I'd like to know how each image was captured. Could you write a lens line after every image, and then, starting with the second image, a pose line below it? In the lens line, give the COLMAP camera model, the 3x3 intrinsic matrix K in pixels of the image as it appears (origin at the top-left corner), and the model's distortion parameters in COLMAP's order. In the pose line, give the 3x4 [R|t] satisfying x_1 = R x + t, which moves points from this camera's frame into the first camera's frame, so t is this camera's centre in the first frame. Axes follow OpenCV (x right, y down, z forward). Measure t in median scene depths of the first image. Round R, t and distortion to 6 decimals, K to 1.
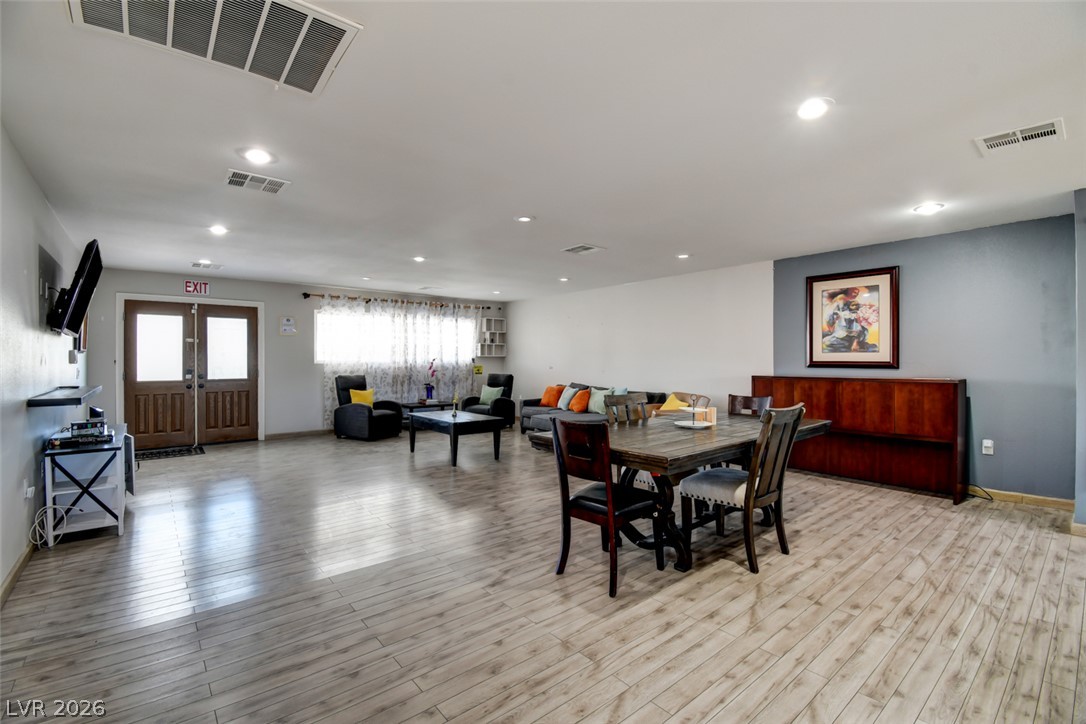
lens RADIAL K [[475.9, 0, 543.0], [0, 475.9, 362.0], [0, 0, 1]] dist [0.006180, -0.013793]
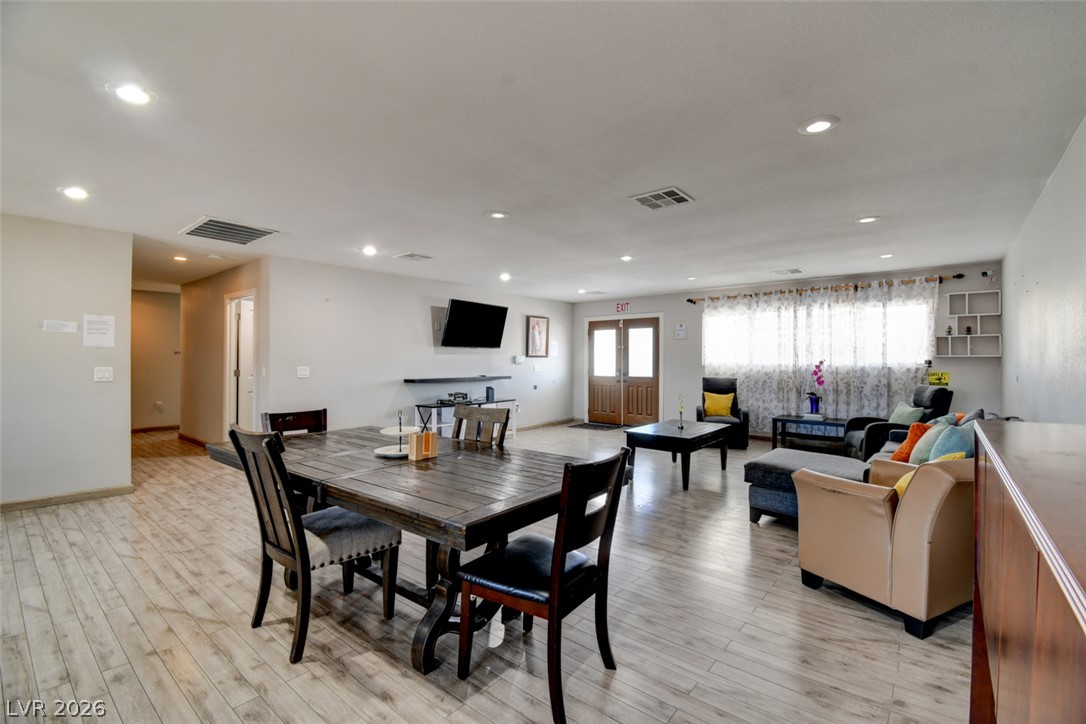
lens RADIAL K [[475.9, 0, 543.0], [0, 475.9, 362.0], [0, 0, 1]] dist [0.006180, -0.013793]
pose [[0.185333, 0.004585, -0.982665, 0.545719], [-0.005164, 0.999980, 0.003692, -0.007170], [0.982662, 0.004390, 0.185353, 0.543583]]
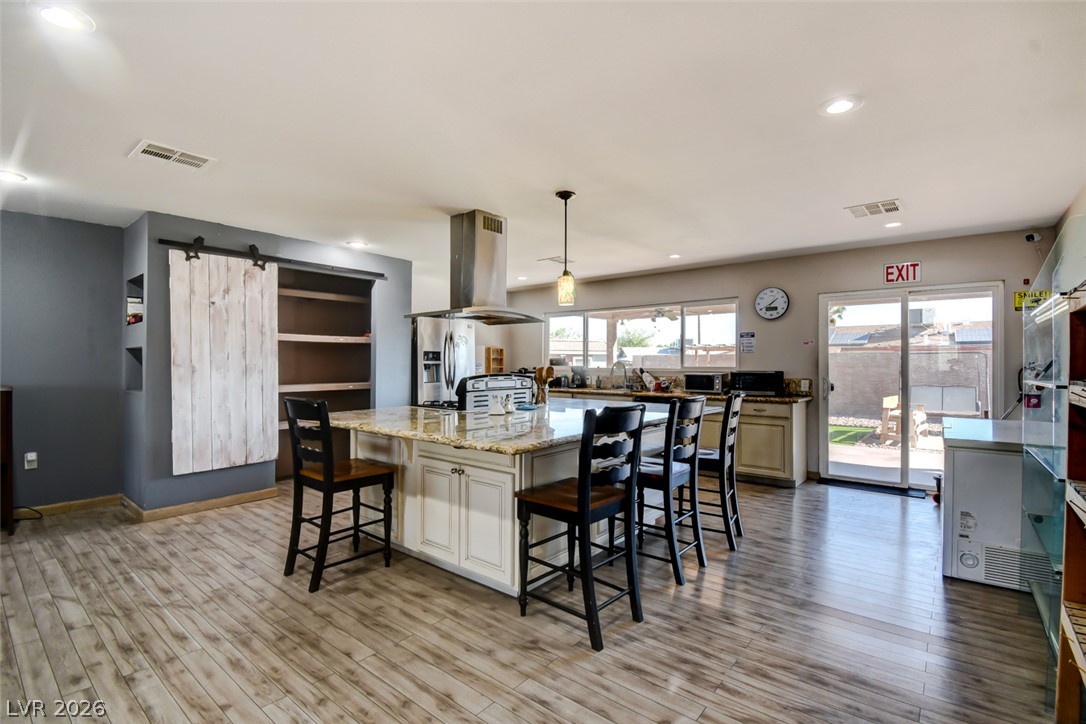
lens RADIAL K [[500.2, 0, 545.1], [0, 500.2, 364.3], [0, 0, 1]] dist [0.013568, -0.024942]
pose [[-0.186963, 0.000624, 0.982367, -0.096835], [-0.000825, 0.999999, -0.000792, -0.001852], [-0.982367, -0.000959, -0.186962, 0.137578]]
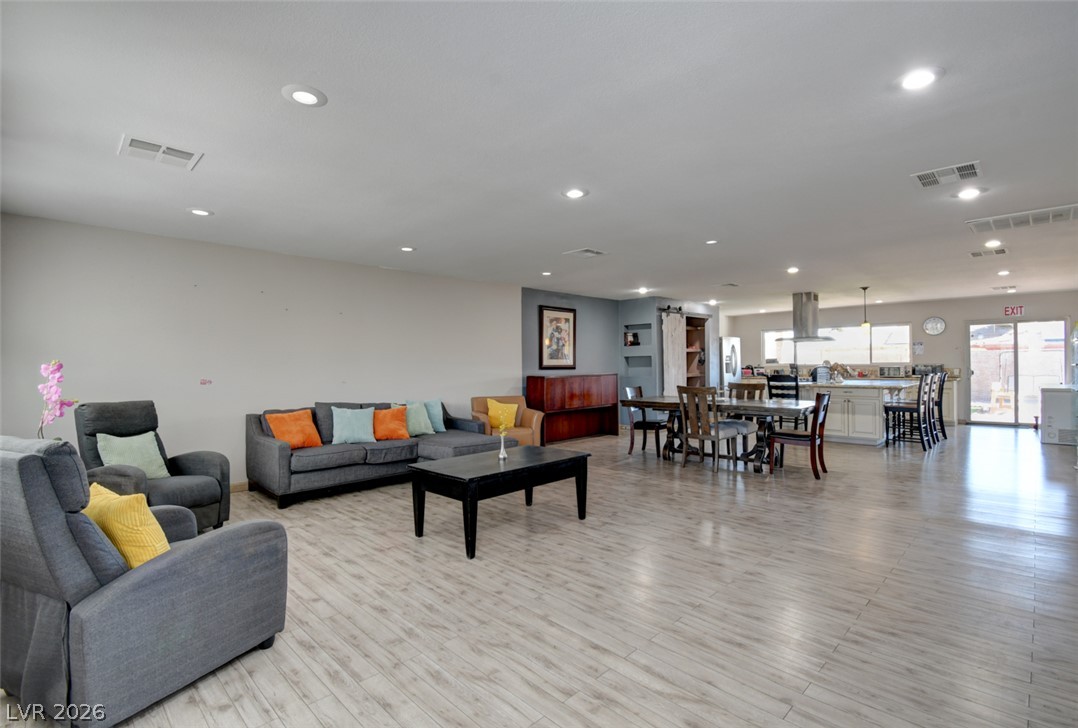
lens RADIAL K [[490.2, 0, 520.6], [0, 490.2, 376.5], [0, 0, 1]] dist [-0.001358, -0.000704]
pose [[-0.072375, -0.023149, 0.997109, -0.718957], [0.006422, 0.999699, 0.023676, -0.001726], [-0.997357, 0.008117, -0.072204, 0.936738]]
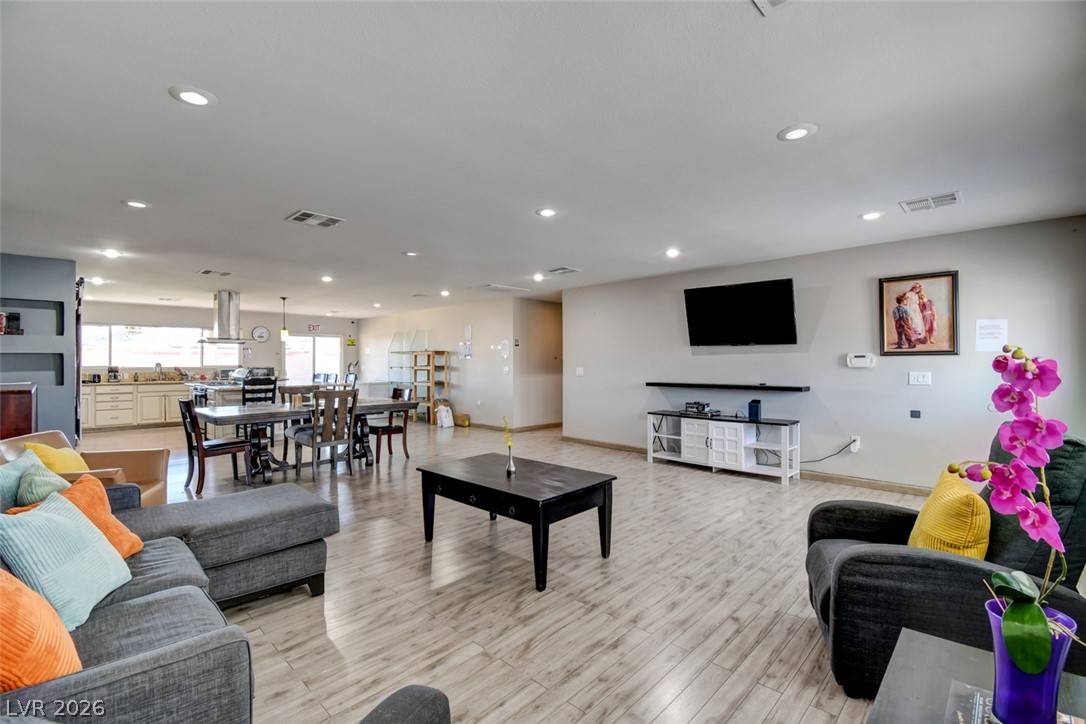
lens RADIAL K [[500.2, 0, 545.1], [0, 500.2, 364.3], [0, 0, 1]] dist [0.013568, -0.024942]
pose [[-0.991941, 0.002415, -0.126678, -0.140990], [0.002598, 0.999996, -0.001277, -0.001595], [0.126675, -0.001596, -0.991943, 1.416001]]
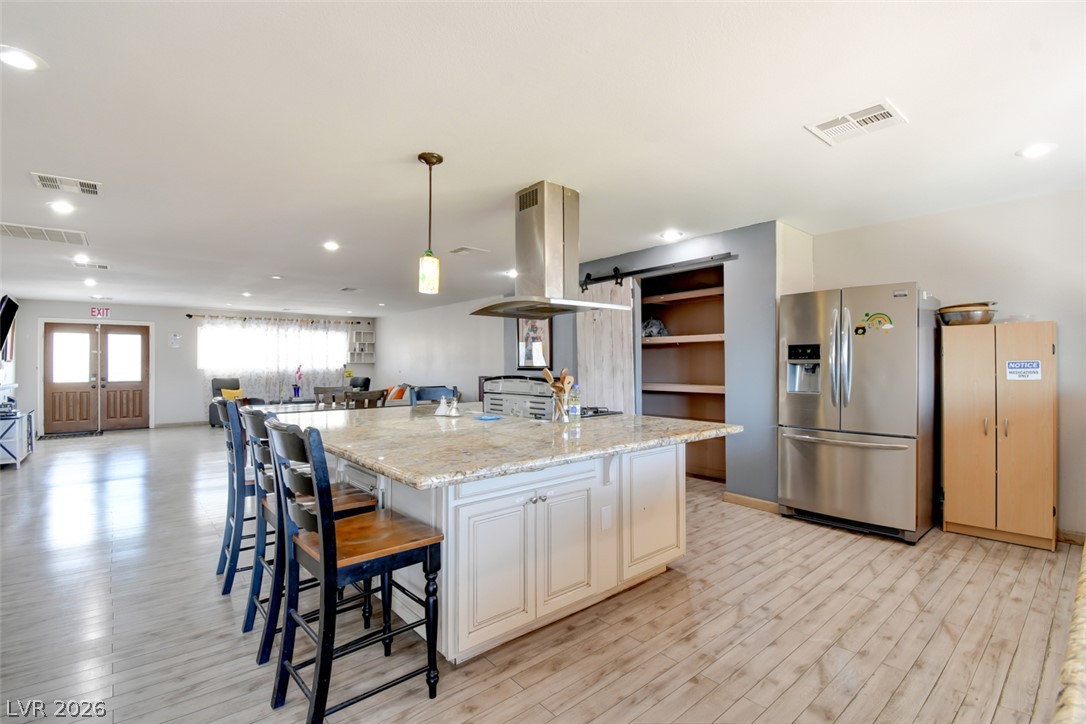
lens RADIAL K [[500.2, 0, 545.1], [0, 500.2, 364.3], [0, 0, 1]] dist [0.013568, -0.024942]
pose [[0.999914, -0.002949, 0.012749, 0.498625], [0.003005, 0.999986, -0.004433, -0.001003], [-0.012735, 0.004471, 0.999909, -0.403959]]
